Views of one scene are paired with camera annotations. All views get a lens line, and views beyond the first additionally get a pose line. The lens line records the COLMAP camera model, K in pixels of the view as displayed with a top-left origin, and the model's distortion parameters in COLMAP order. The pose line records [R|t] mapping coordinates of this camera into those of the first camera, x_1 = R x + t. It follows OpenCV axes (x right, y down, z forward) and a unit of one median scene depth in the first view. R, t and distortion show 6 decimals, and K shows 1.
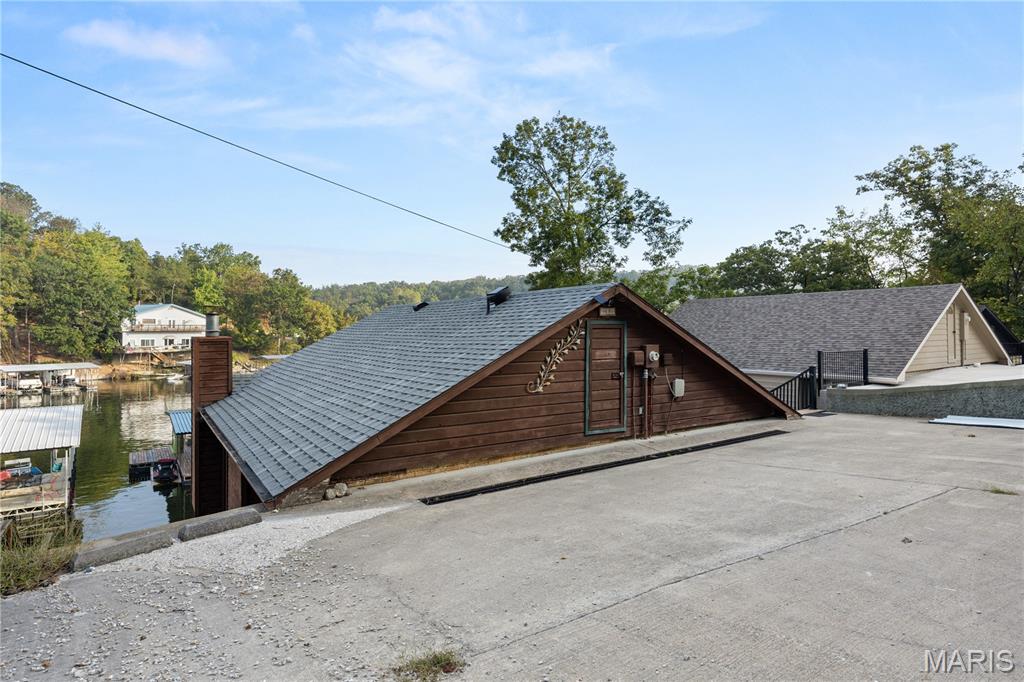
lens RADIAL K [[563.6, 0, 514.4], [0, 563.6, 333.2], [0, 0, 1]] dist [-0.003893, -0.001839]
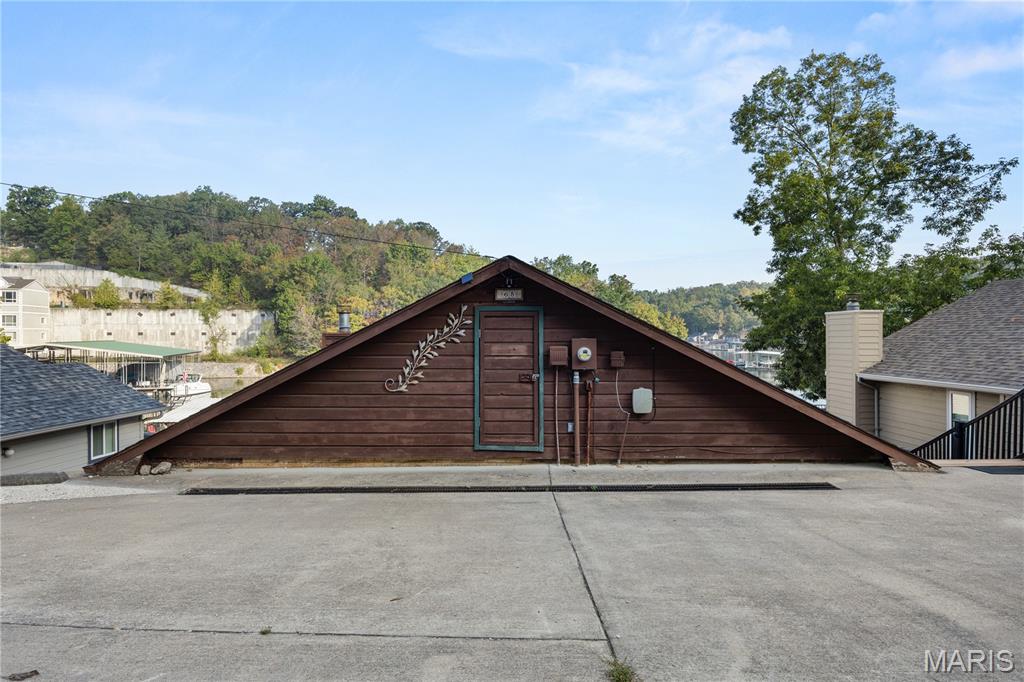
lens RADIAL K [[563.6, 0, 511.9], [0, 563.6, 346.9], [0, 0, 1]] dist [-0.003893, -0.001839]
pose [[0.823062, 0.013692, -0.567786, 0.594139], [-0.003051, 0.999802, 0.019687, 0.017933], [0.567943, -0.014471, 0.822941, 0.355602]]
